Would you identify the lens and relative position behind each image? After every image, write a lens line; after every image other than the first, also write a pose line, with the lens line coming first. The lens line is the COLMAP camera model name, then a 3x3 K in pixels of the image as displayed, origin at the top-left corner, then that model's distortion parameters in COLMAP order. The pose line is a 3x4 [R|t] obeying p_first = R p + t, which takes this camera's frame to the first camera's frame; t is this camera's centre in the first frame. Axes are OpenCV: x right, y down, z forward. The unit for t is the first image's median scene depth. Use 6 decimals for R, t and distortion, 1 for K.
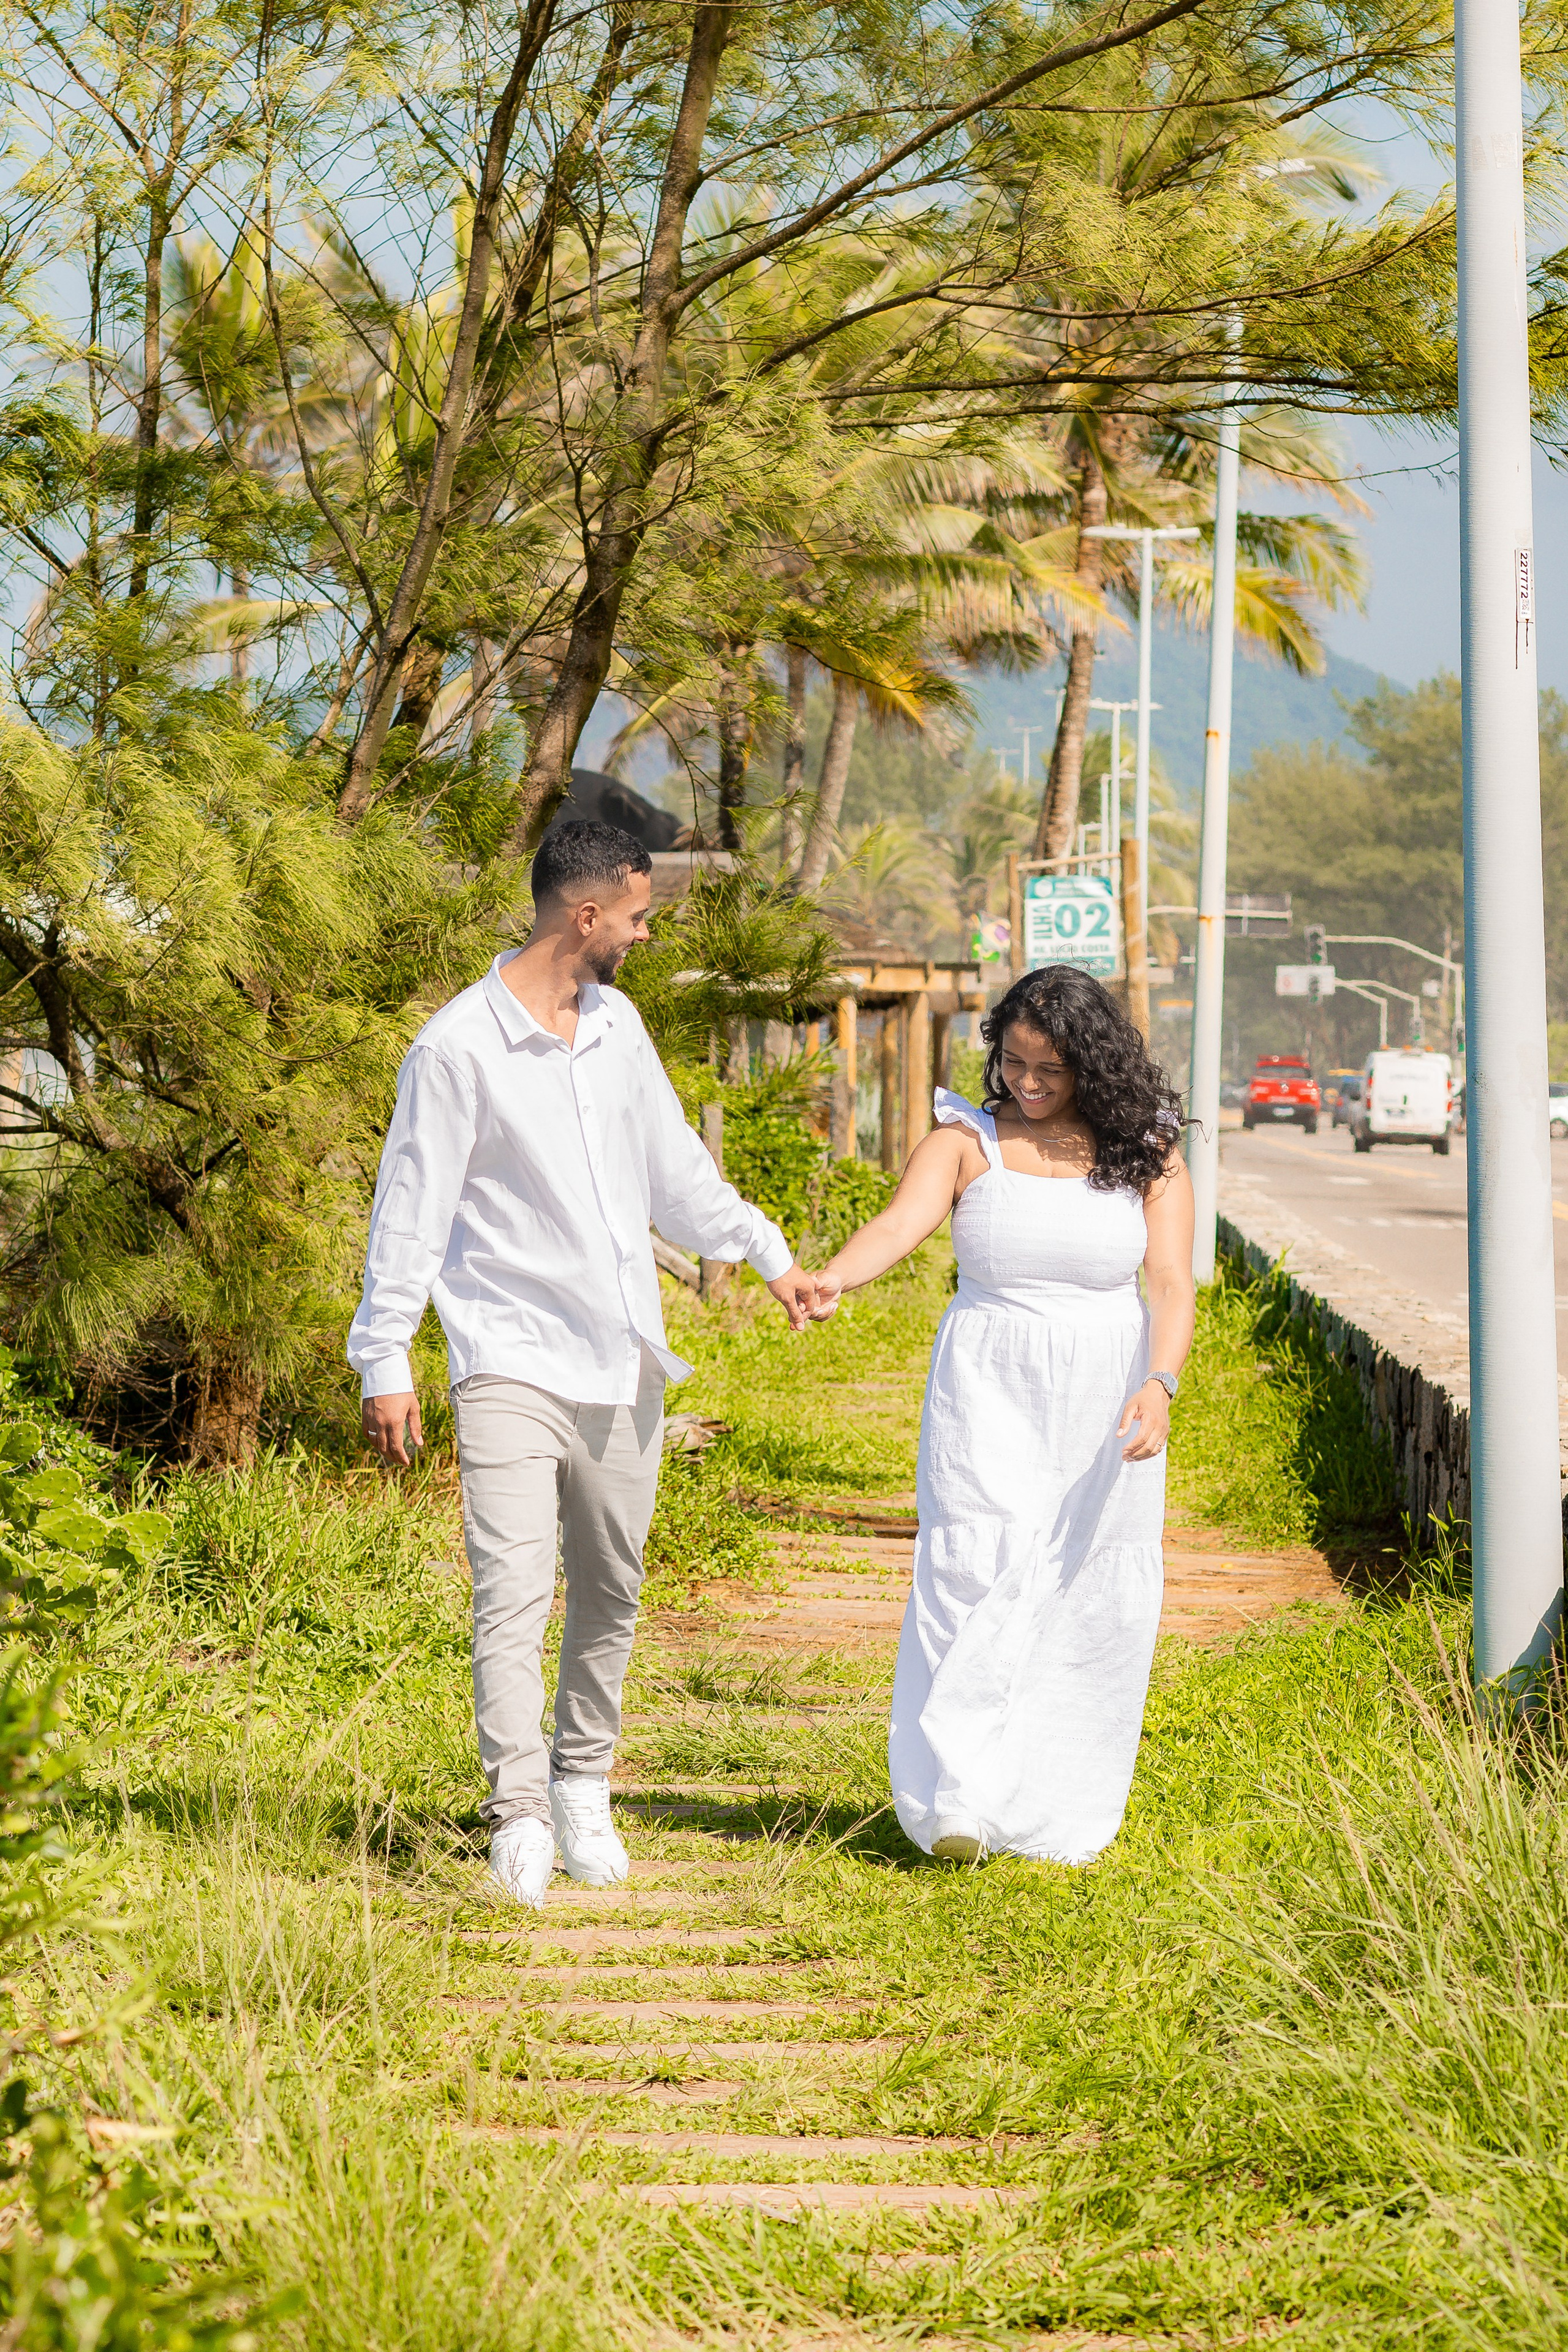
lens RADIAL K [[8088.5, 0, 880.0], [0, 8088.5, 1221.1], [0, 0, 1]] dist [0.199657, 0.136343]
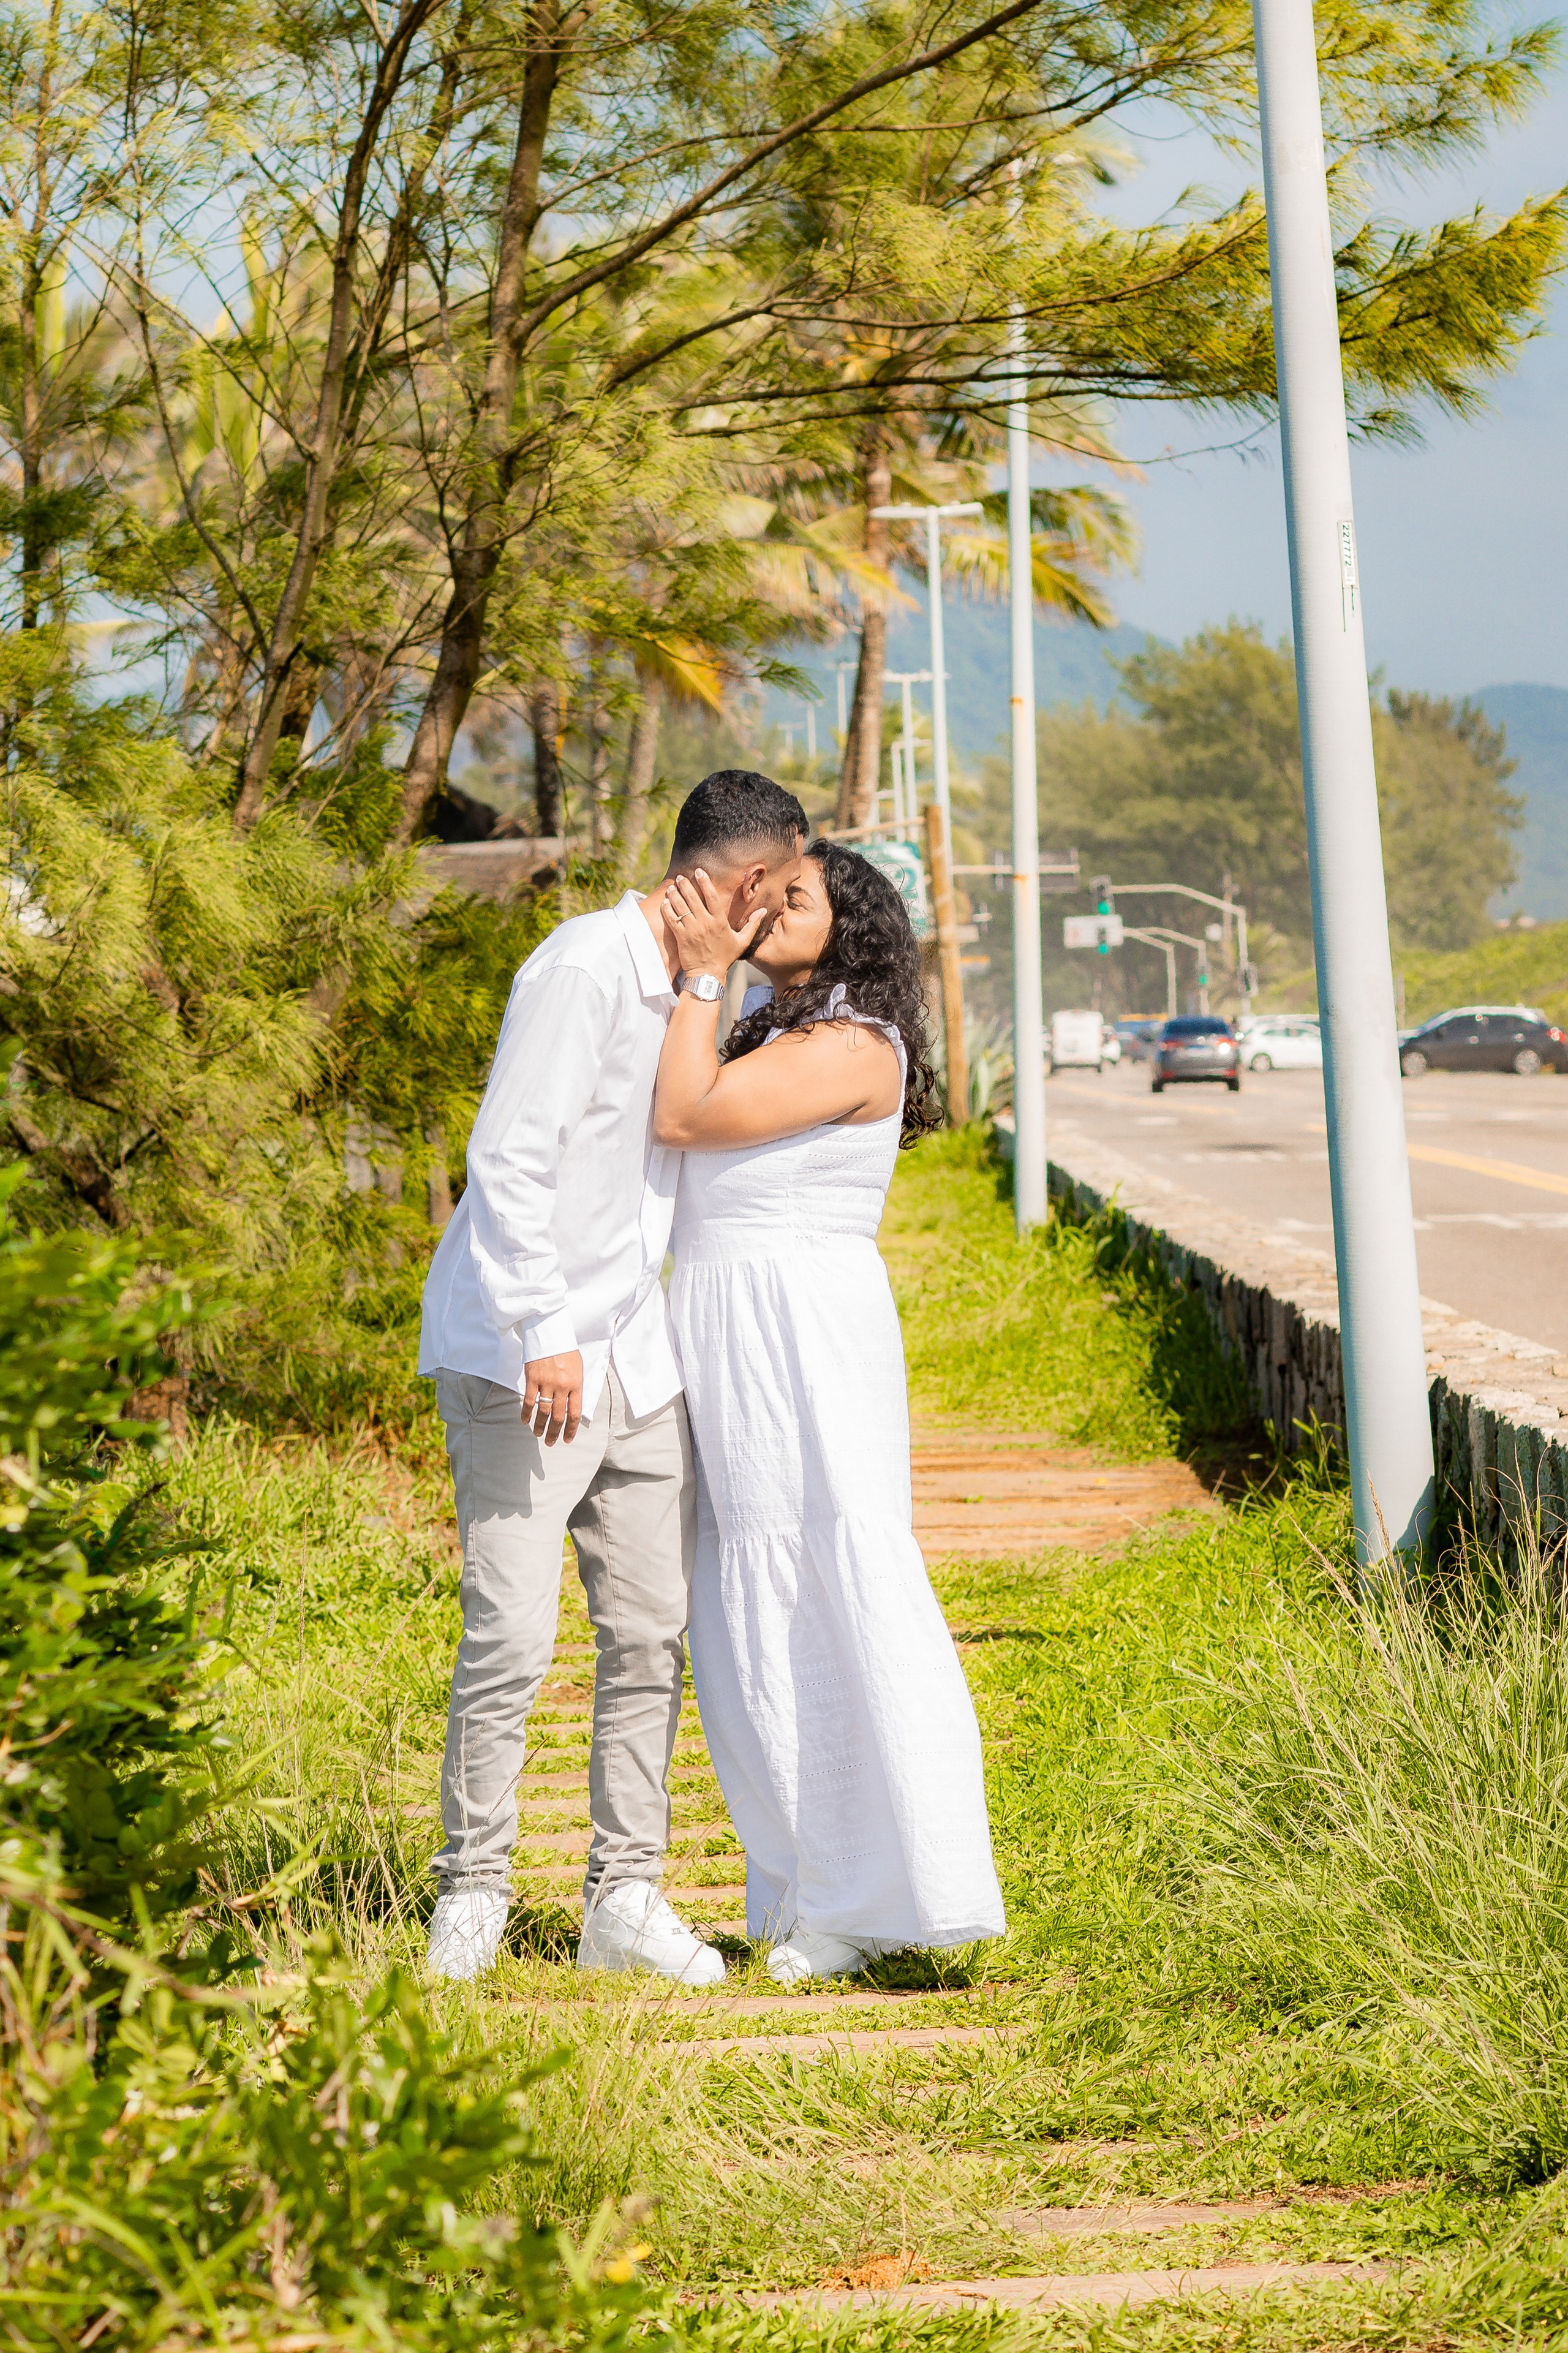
lens RADIAL K [[8868.5, 0, 782.3], [0, 8868.5, 1129.6], [0, 0, 1]] dist [0.408141, -1.666386]
pose [[0.997731, -0.054288, 0.039820, -0.043284], [0.054653, 0.998472, -0.008125, 0.003416], [-0.039319, 0.010282, 0.999174, -0.170937]]
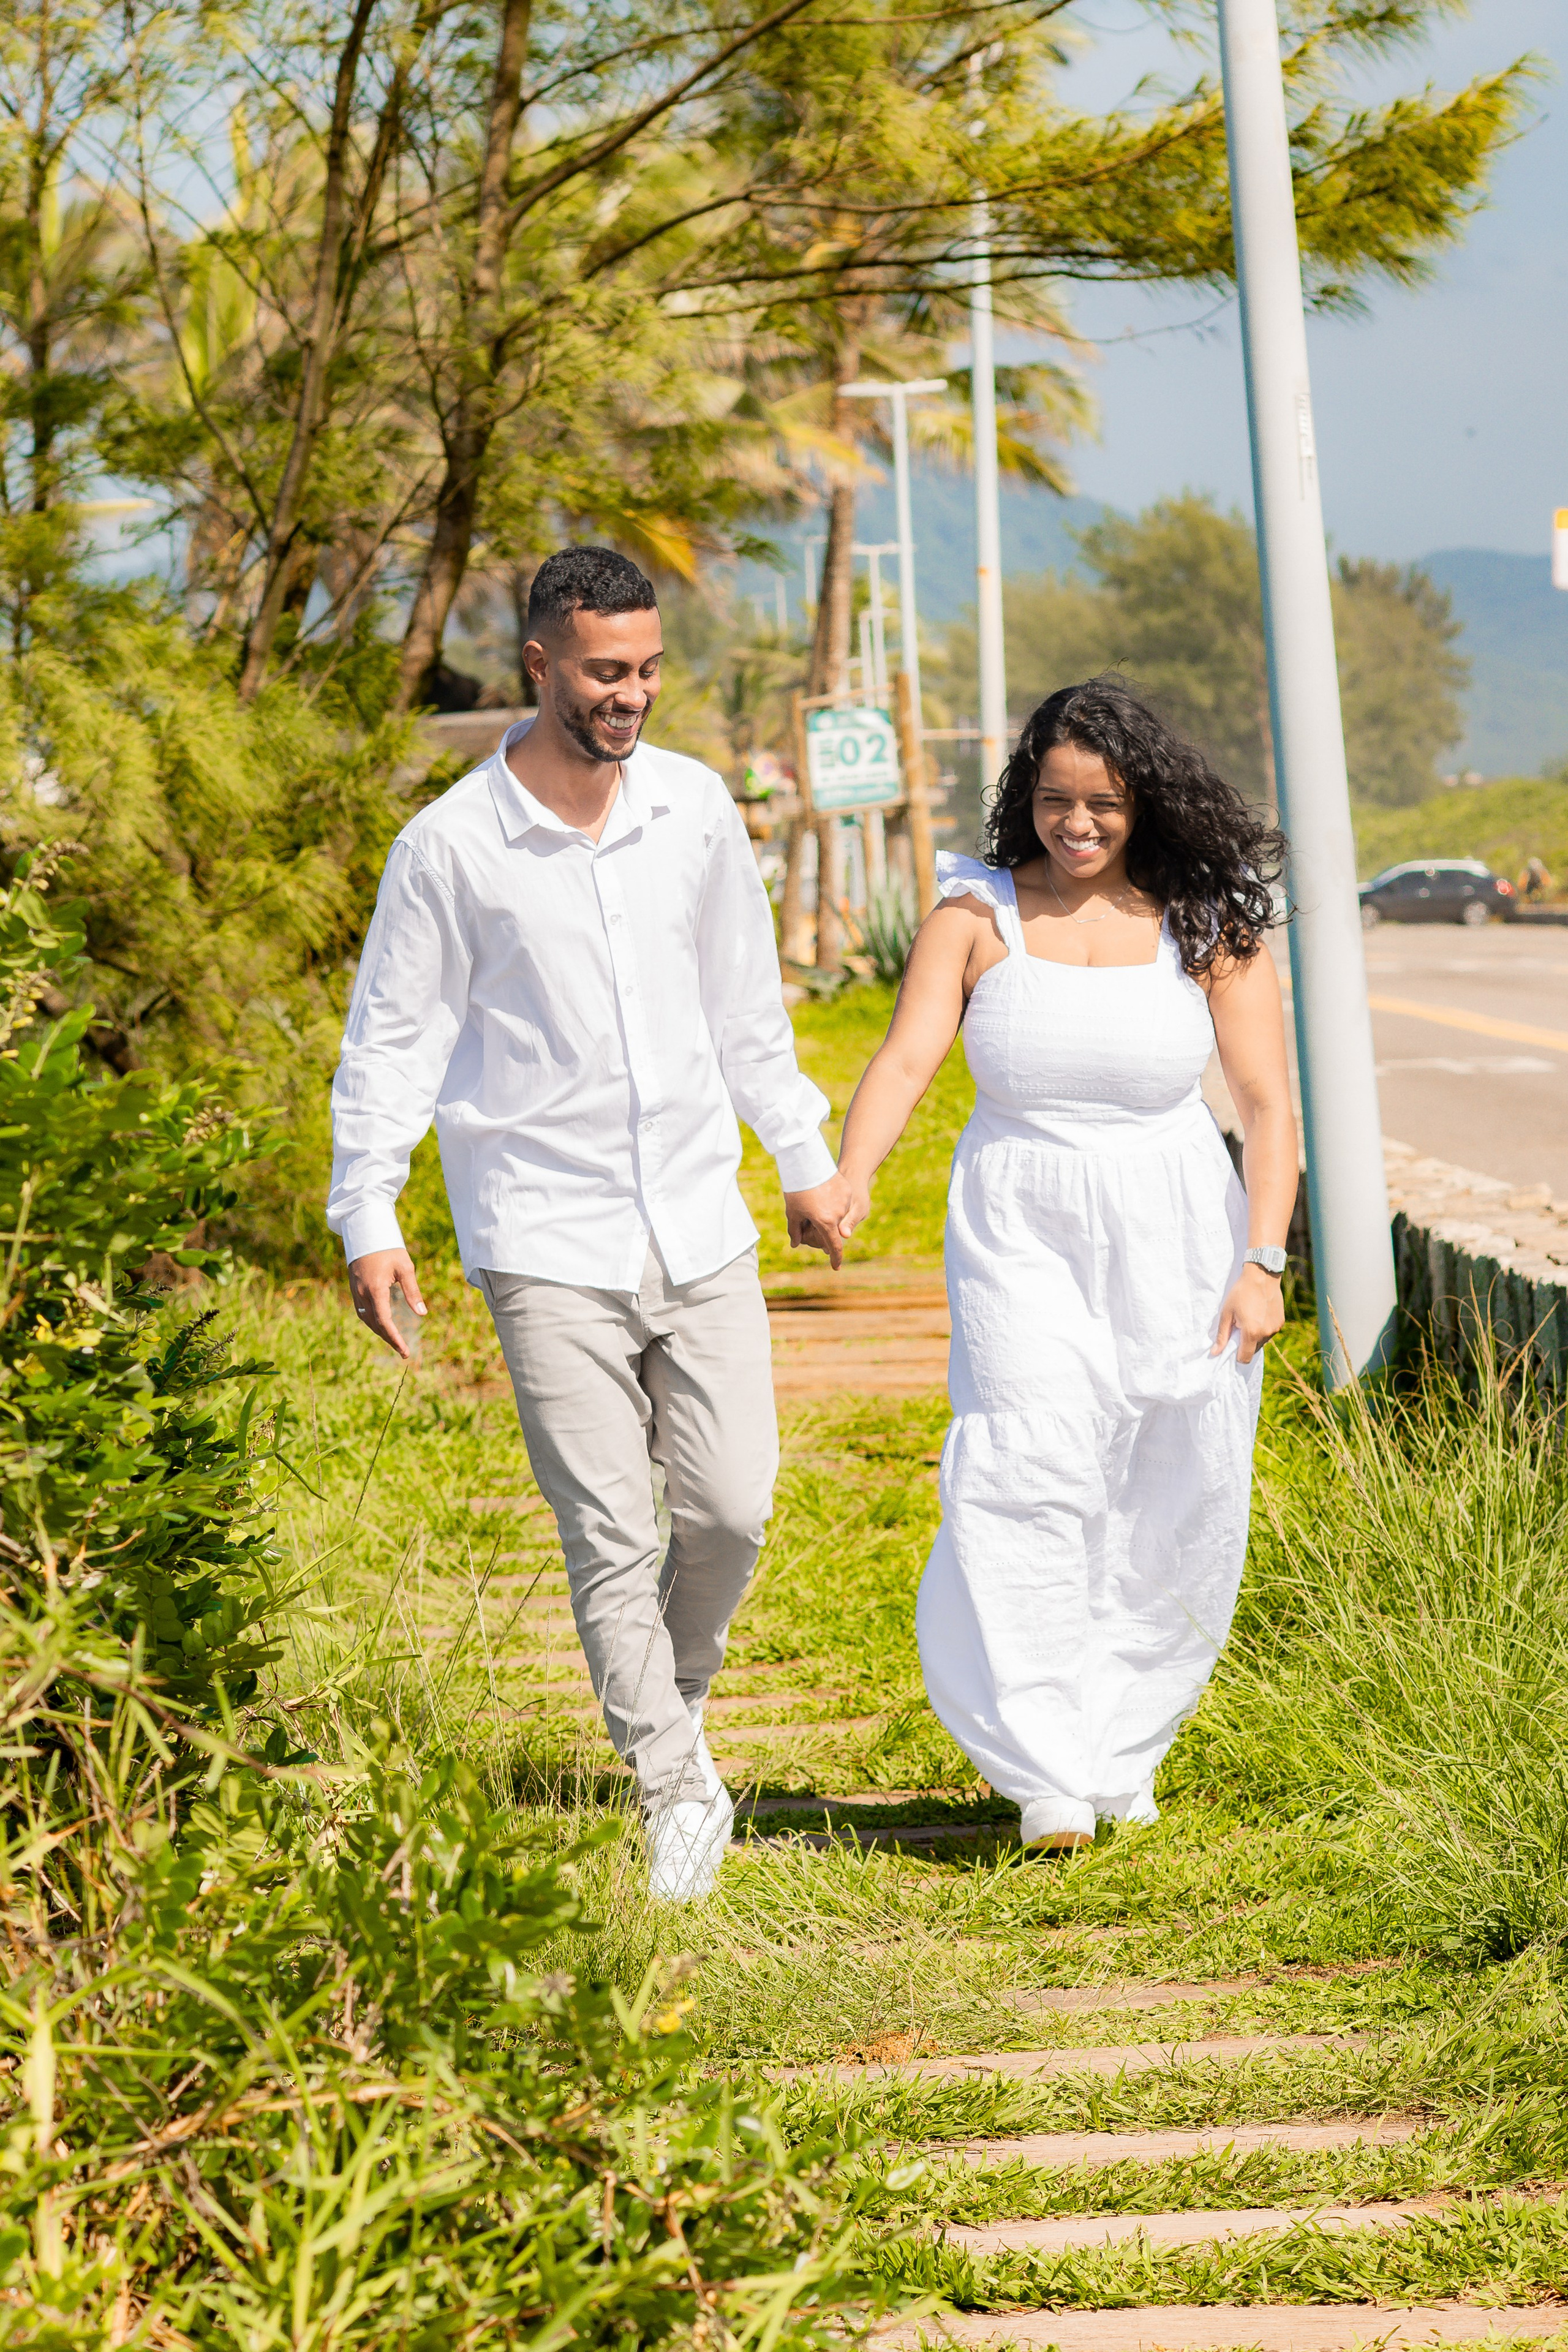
lens RADIAL K [[8865.5, 0, 782.3], [0, 8865.5, 1129.1], [0, 0, 1]] dist [0.408141, -1.666386]
pose [[0.996708, -0.066286, 0.046675, -0.052988], [0.066068, 0.997796, 0.006196, 0.006440], [-0.046983, -0.003092, 0.998891, -0.221921]]
